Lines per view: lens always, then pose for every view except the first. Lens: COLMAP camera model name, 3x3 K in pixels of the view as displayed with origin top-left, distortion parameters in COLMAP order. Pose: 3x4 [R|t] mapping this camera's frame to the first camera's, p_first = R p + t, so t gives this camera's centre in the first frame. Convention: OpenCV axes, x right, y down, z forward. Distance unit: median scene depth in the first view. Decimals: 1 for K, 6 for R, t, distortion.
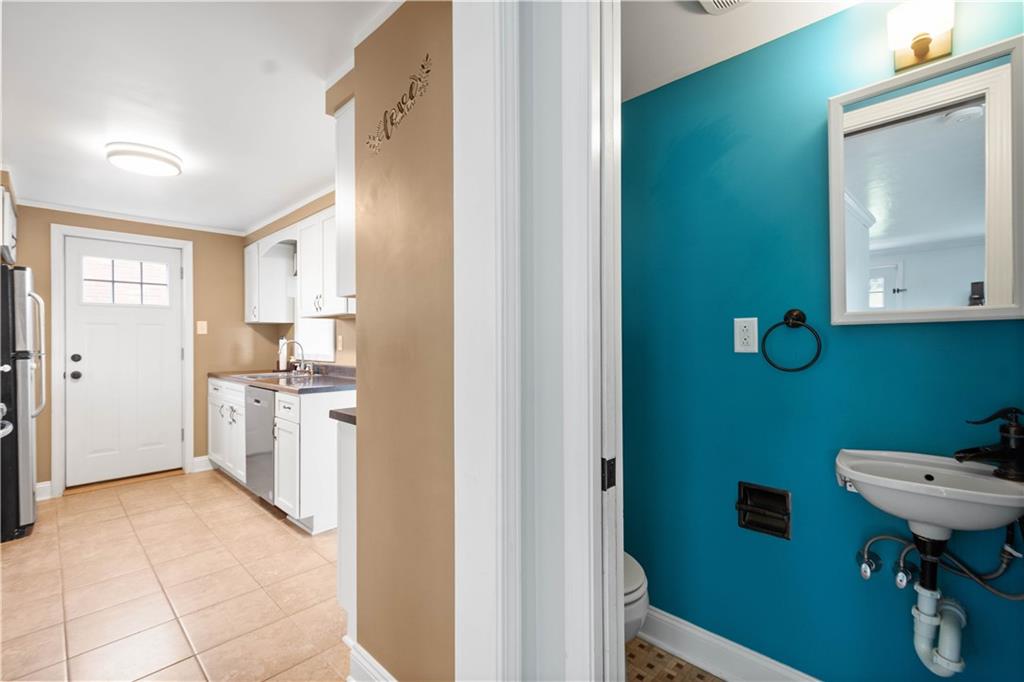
lens RADIAL K [[448.4, 0, 512.0], [0, 448.4, 341.0], [0, 0, 1]] dist [0.005004, 0.000377]
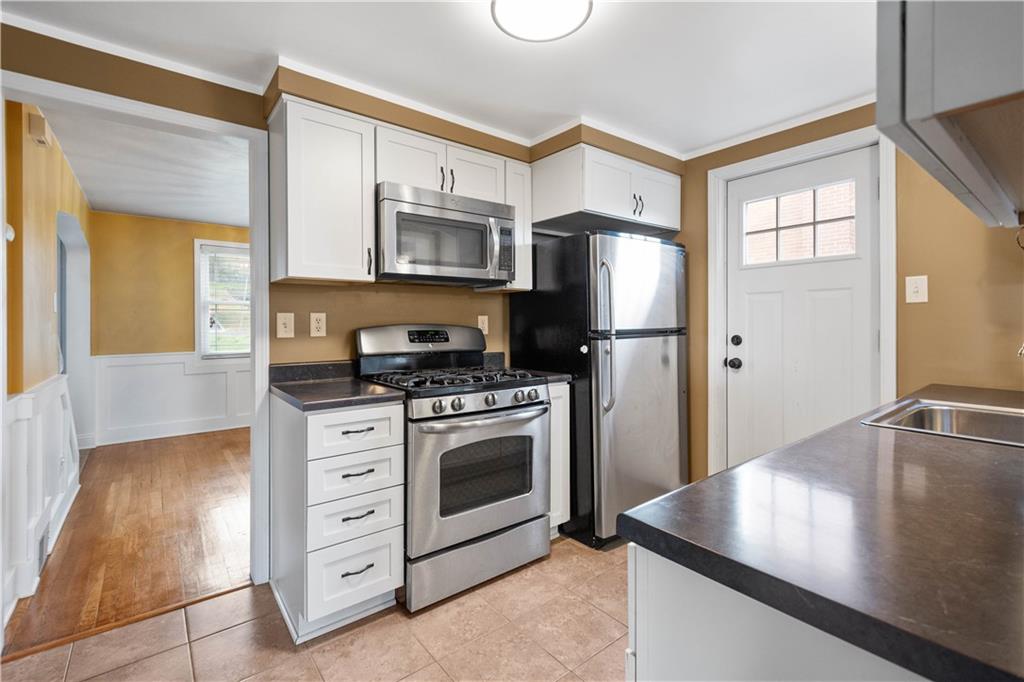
lens RADIAL K [[456.2, 0, 514.5], [0, 456.2, 316.0], [0, 0, 1]] dist [-0.000803, 0.000015]
pose [[-0.134162, -0.004123, -0.990951, -0.153891], [0.003318, 0.999984, -0.004610, -0.000423], [0.990954, -0.003906, -0.134146, 0.675979]]
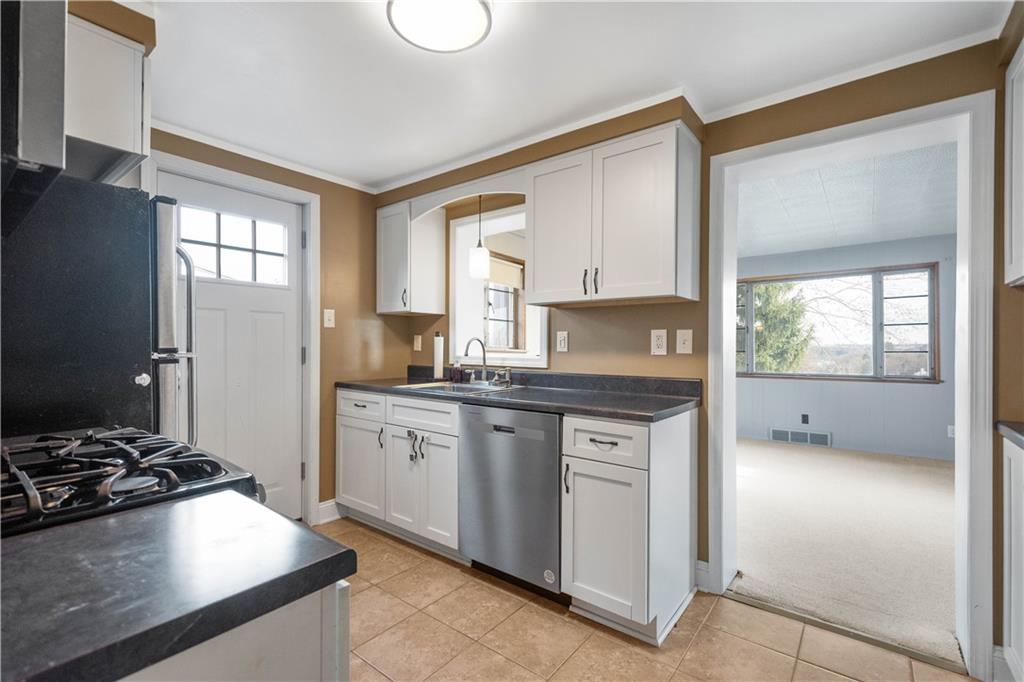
lens RADIAL K [[450.6, 0, 514.2], [0, 450.6, 344.9], [0, 0, 1]] dist [0.009273, 0.000236]
pose [[0.994090, 0.009517, 0.108143, -0.505444], [-0.009665, 0.999953, 0.000845, 0.009040], [-0.108130, -0.001885, 0.994135, 0.278960]]
